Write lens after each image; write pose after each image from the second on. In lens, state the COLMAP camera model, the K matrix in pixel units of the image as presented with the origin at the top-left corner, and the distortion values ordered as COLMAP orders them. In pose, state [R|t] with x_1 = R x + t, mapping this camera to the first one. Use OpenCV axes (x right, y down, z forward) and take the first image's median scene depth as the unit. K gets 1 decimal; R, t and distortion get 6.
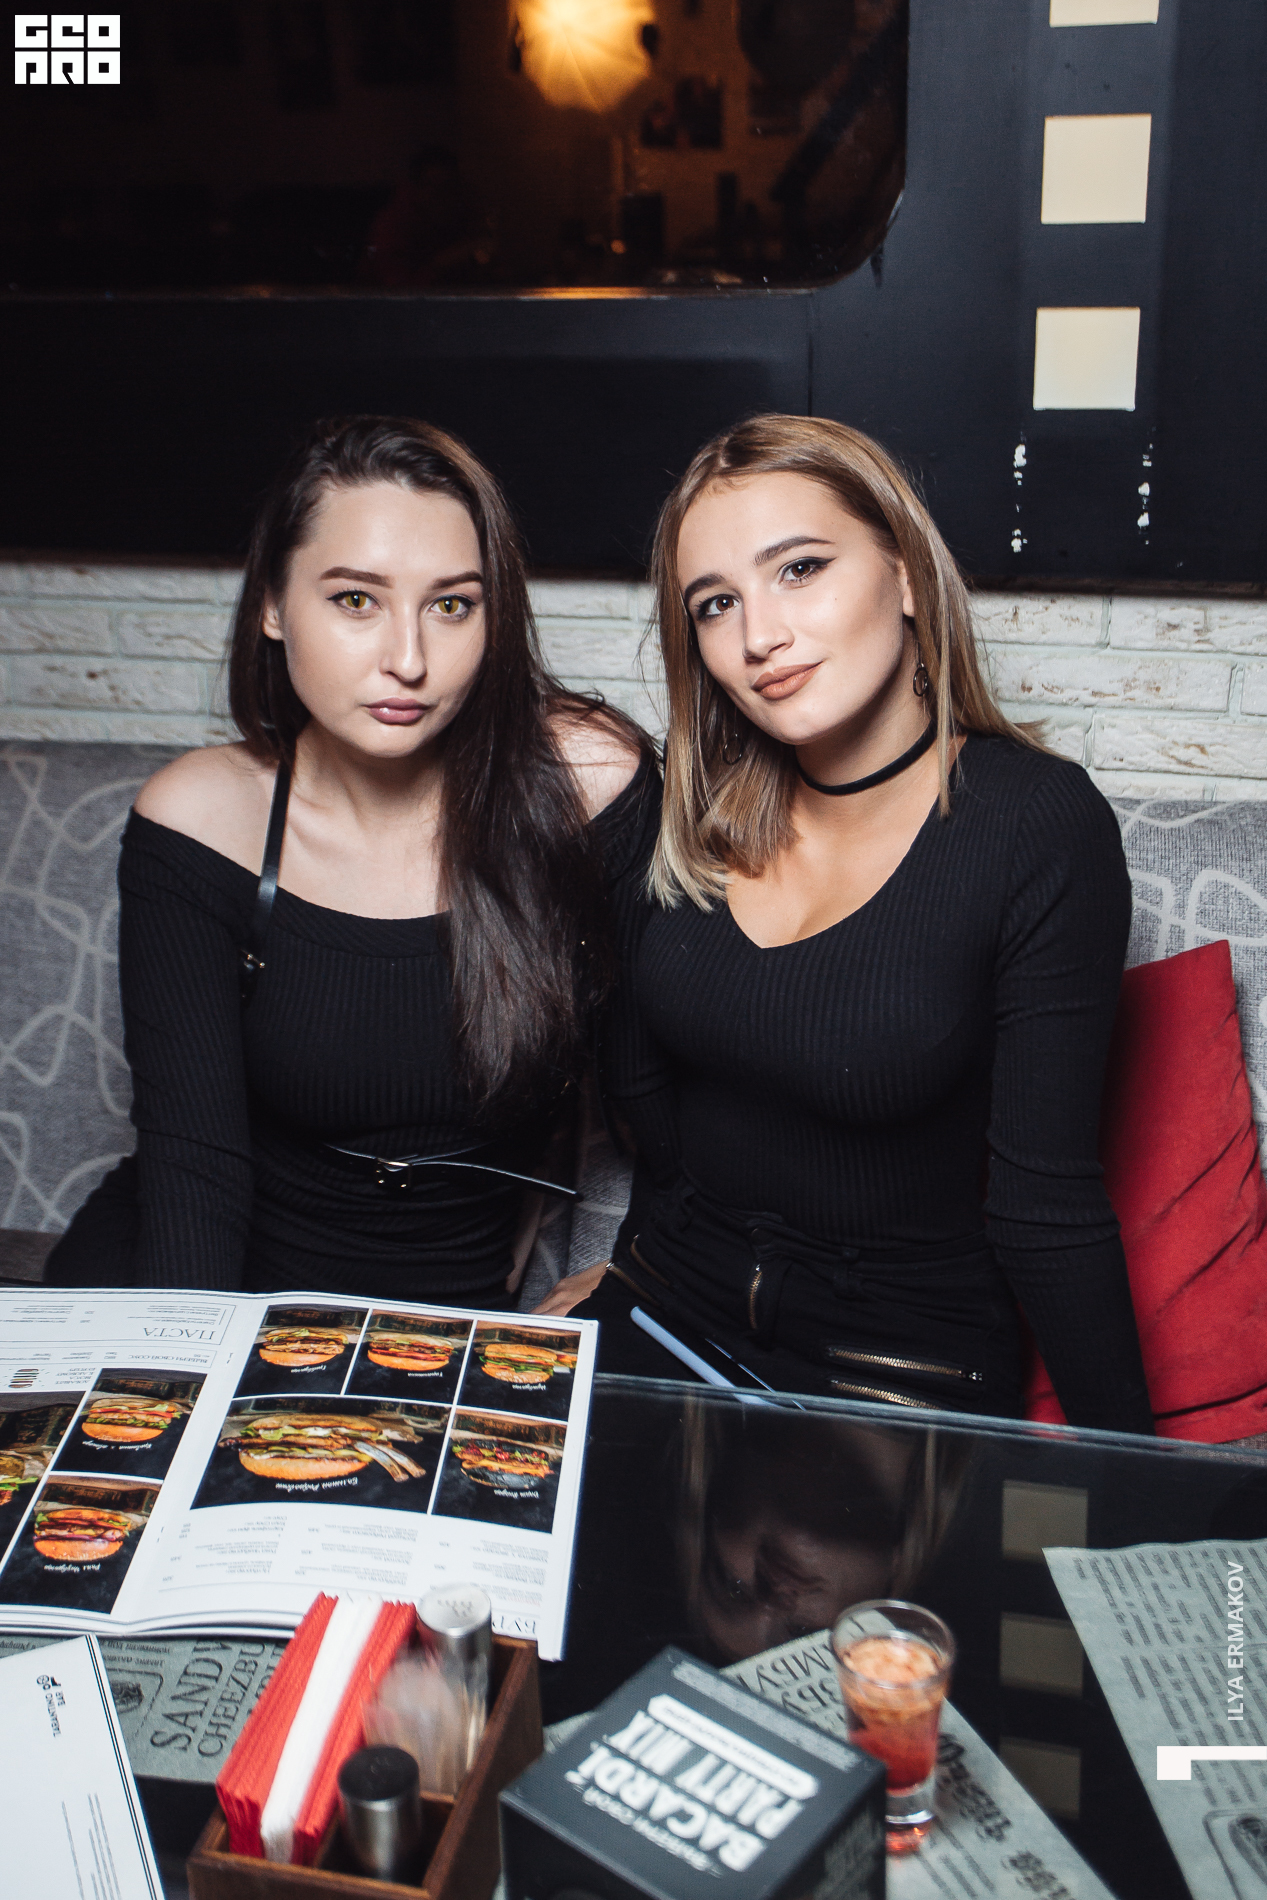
lens RADIAL K [[3824.1, 0, 633.5], [0, 3824.1, 950.0], [0, 0, 1]] dist [-0.016373, 0.076393]
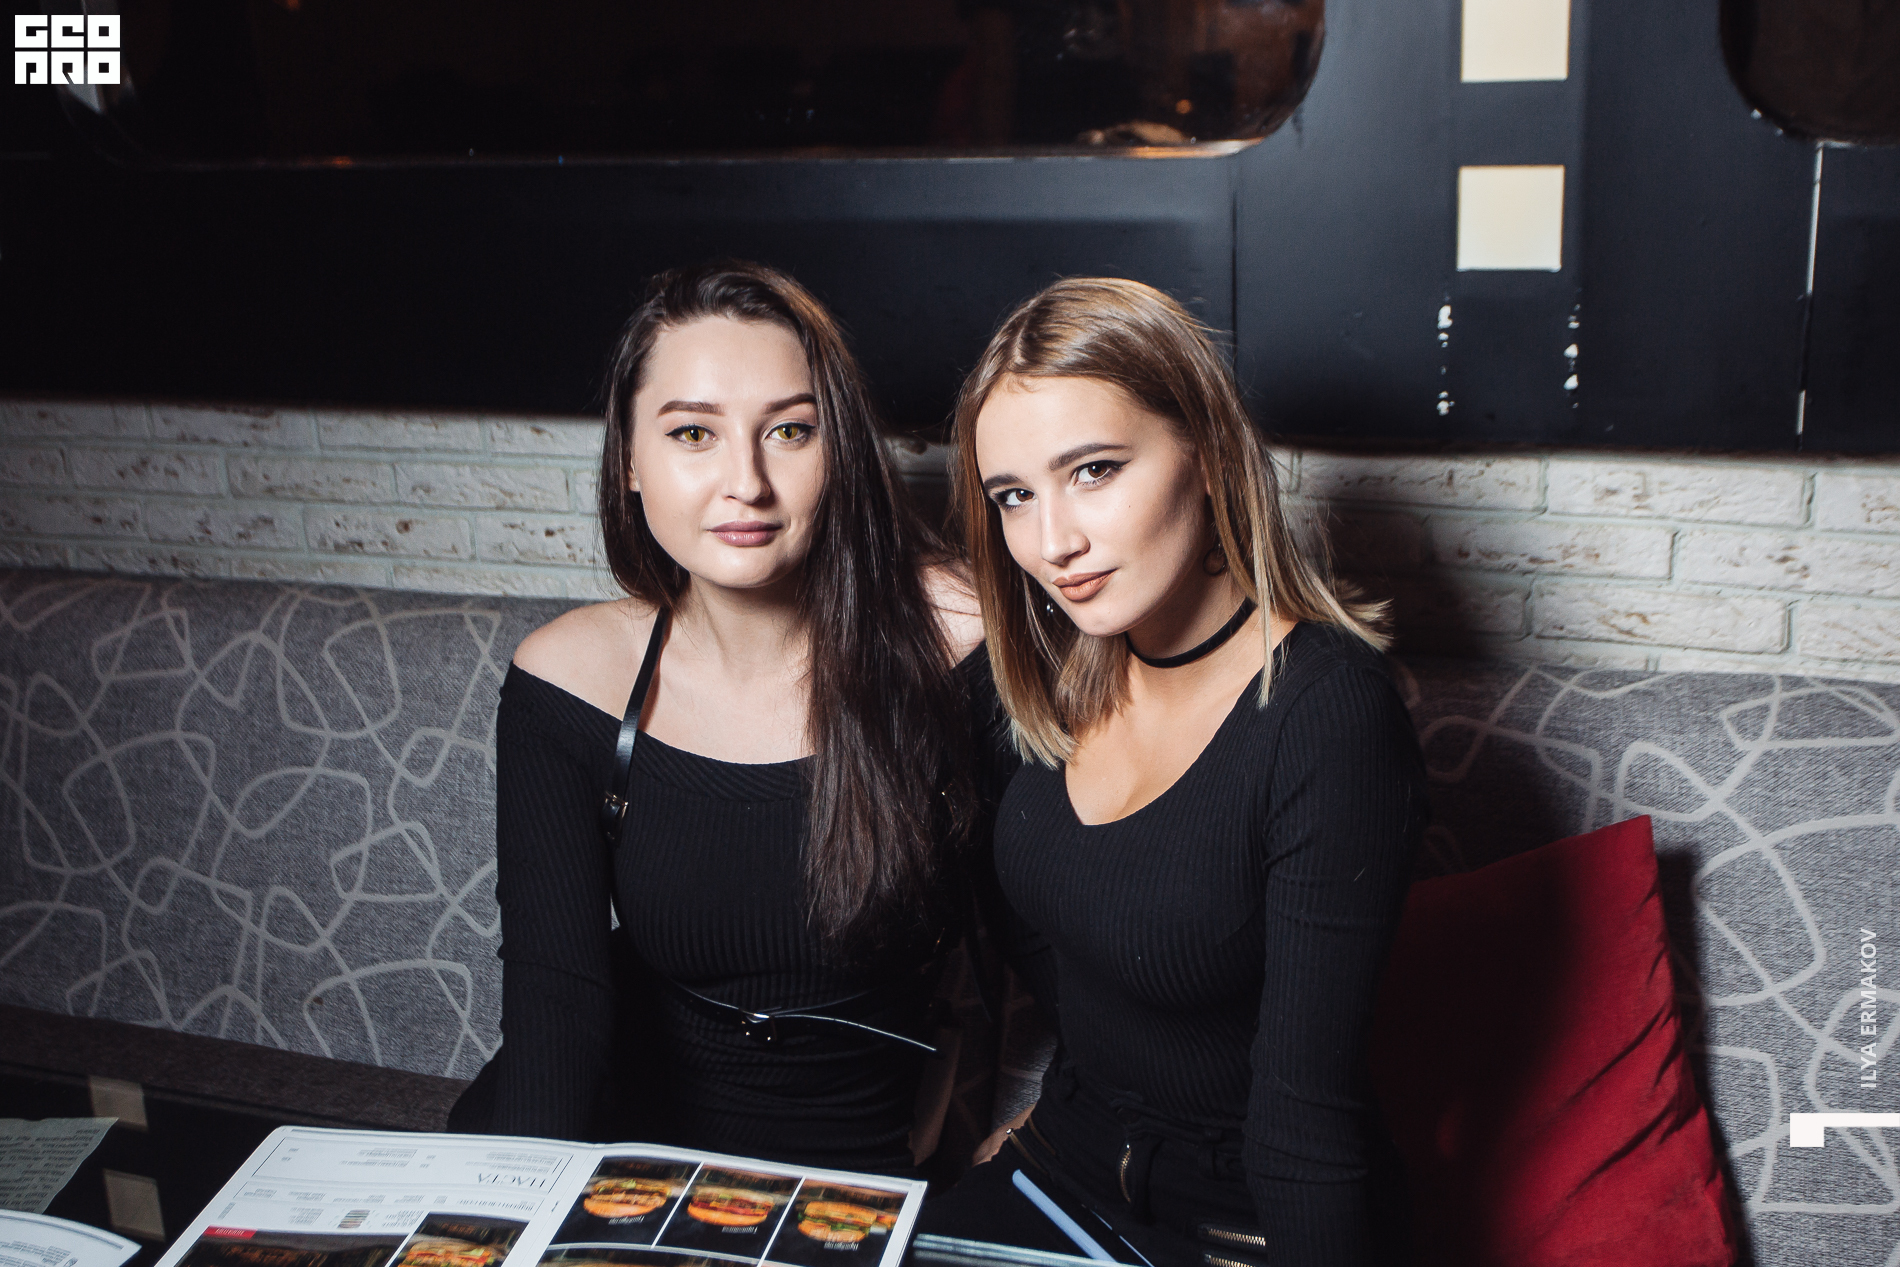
lens RADIAL K [[3824.1, 0, 950.0], [0, 3824.1, 633.5], [0, 0, 1]] dist [-0.016373, 0.076393]
pose [[0.988898, 0.013273, -0.148002, 0.122117], [-0.021230, 0.998405, -0.052311, 0.006047], [0.147072, 0.054873, 0.987603, 0.016011]]
